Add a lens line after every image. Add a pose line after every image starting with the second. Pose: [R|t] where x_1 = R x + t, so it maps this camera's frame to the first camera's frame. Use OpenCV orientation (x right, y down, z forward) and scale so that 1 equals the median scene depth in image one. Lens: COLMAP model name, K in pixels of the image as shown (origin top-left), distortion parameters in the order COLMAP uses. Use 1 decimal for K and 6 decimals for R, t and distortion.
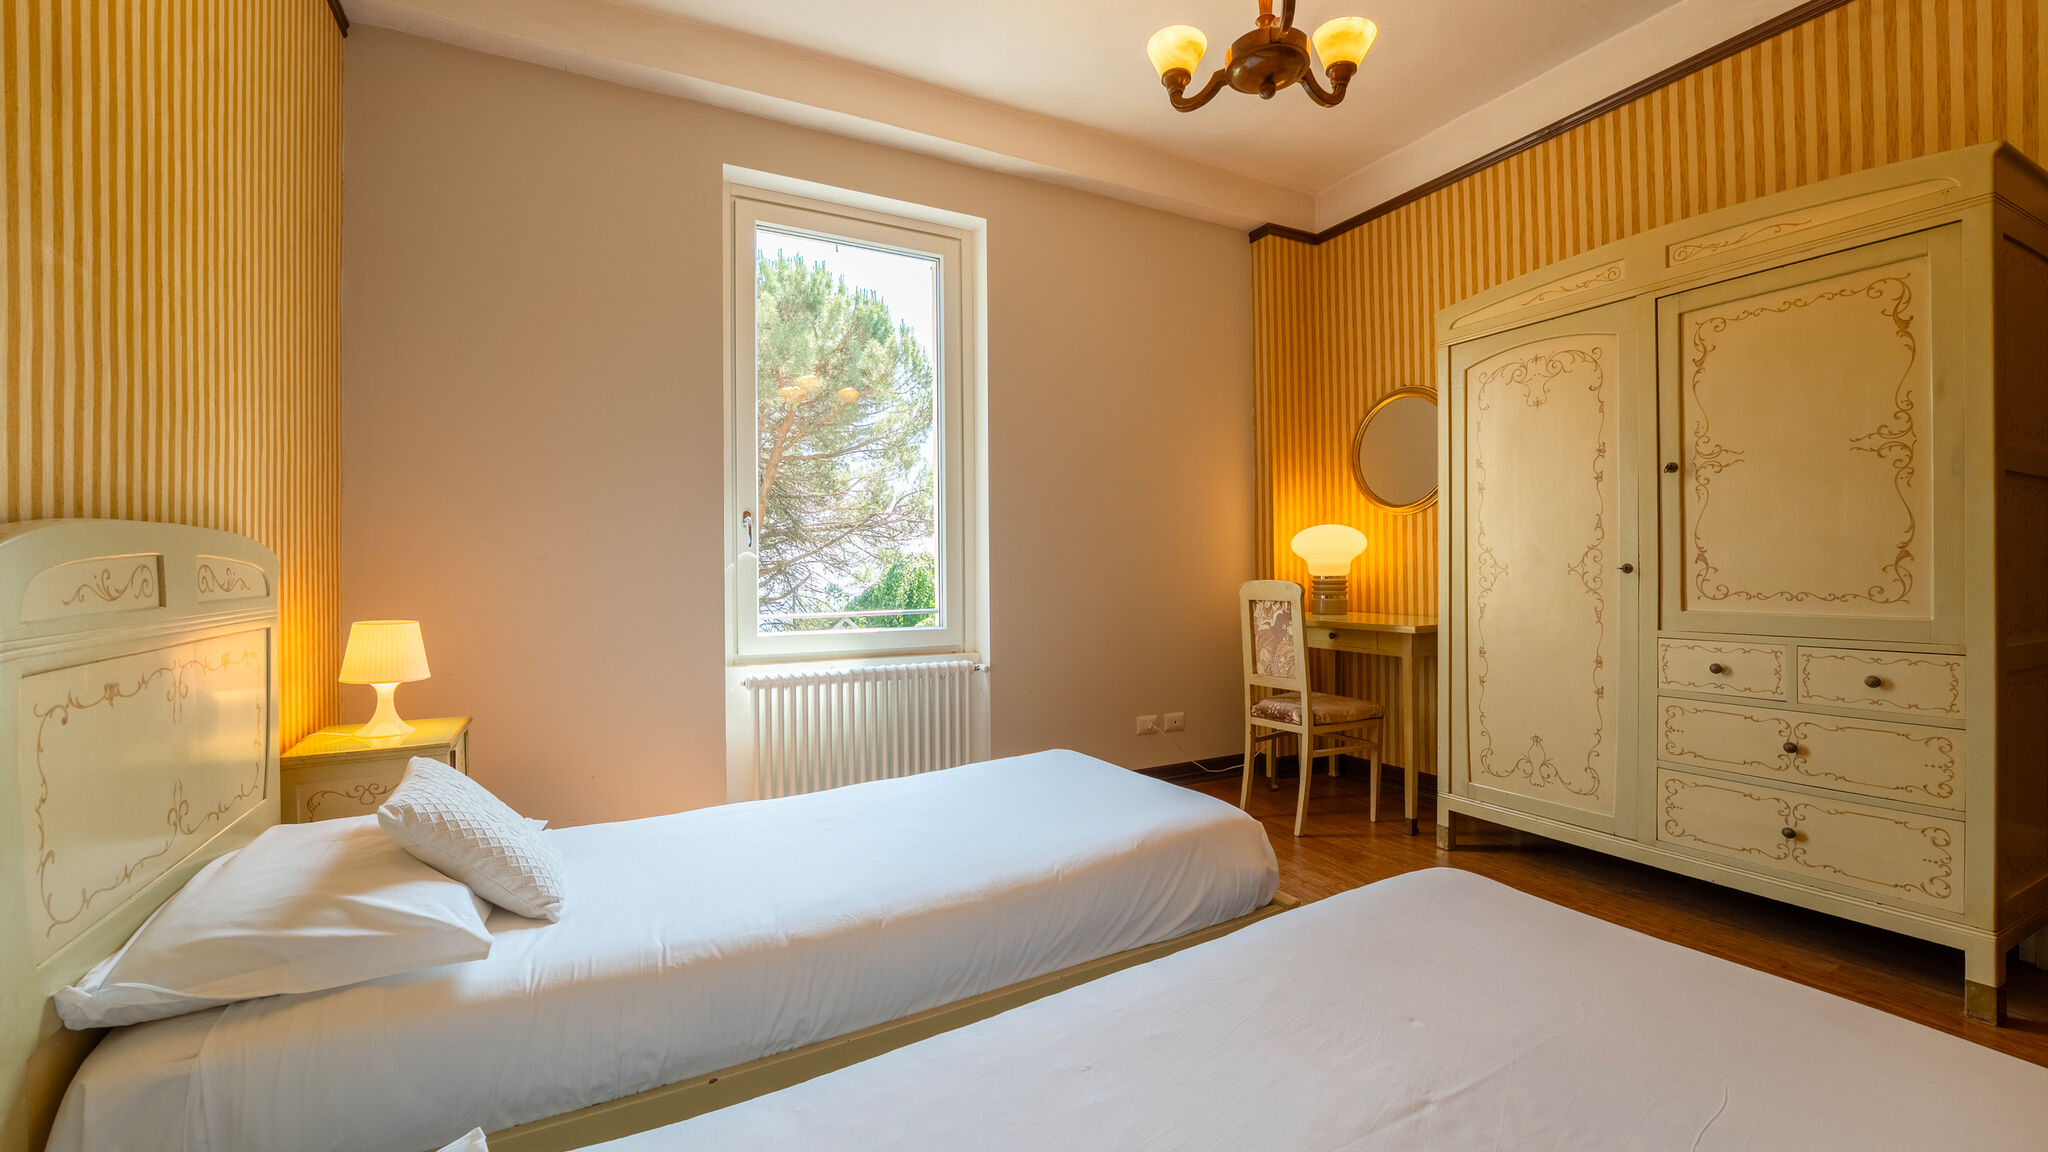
lens RADIAL K [[833.4, 0, 1024.0], [0, 833.4, 567.6], [0, 0, 1]] dist [-0.003809, -0.000516]
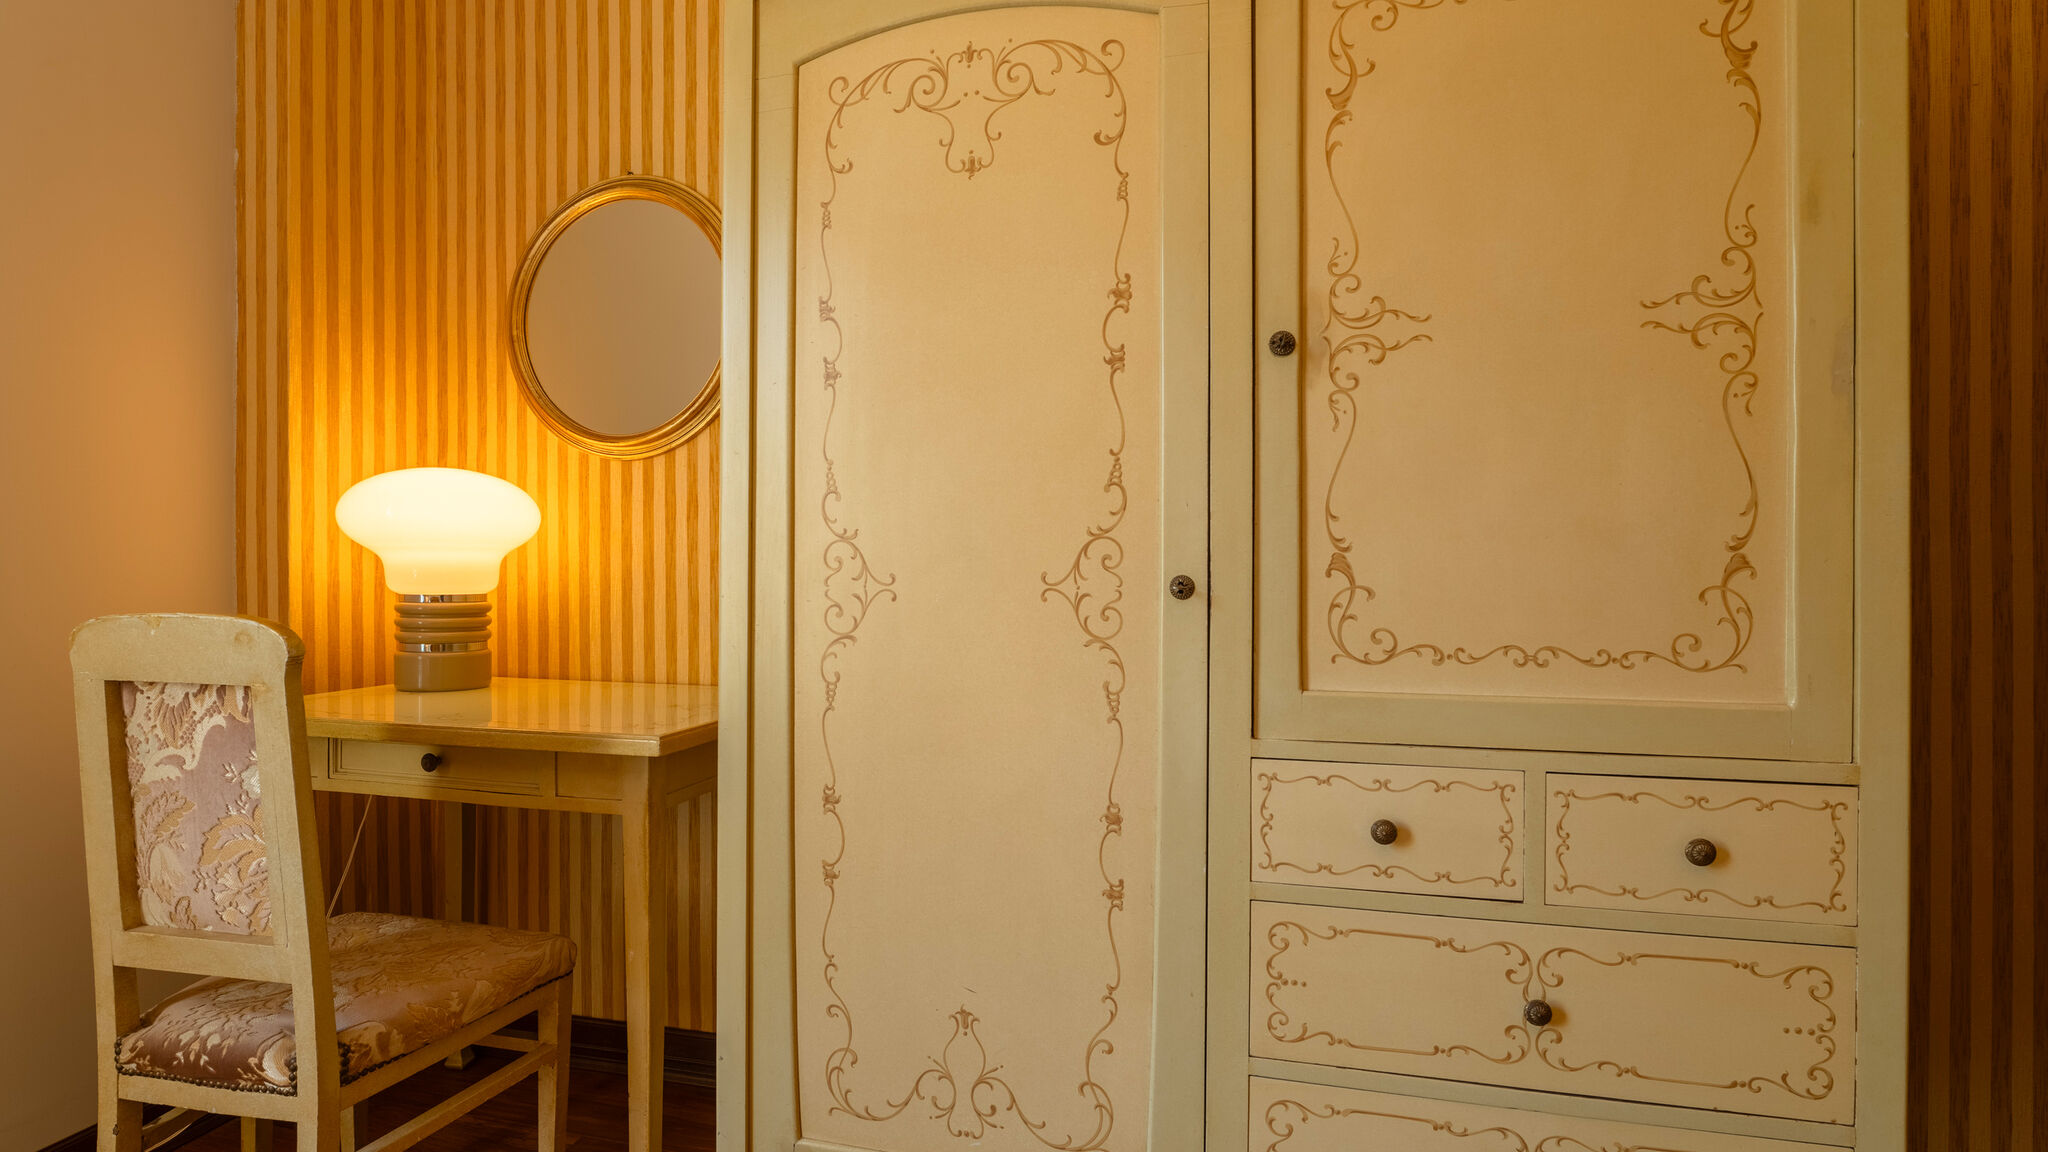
lens RADIAL K [[936.3, 0, 1028.2], [0, 936.3, 591.6], [0, 0, 1]] dist [-0.014049, 0.000577]
pose [[0.662708, -0.000686, 0.748878, 0.323631], [-0.013463, 0.999827, 0.012829, -0.001604], [-0.748757, -0.018584, 0.662584, 0.728712]]
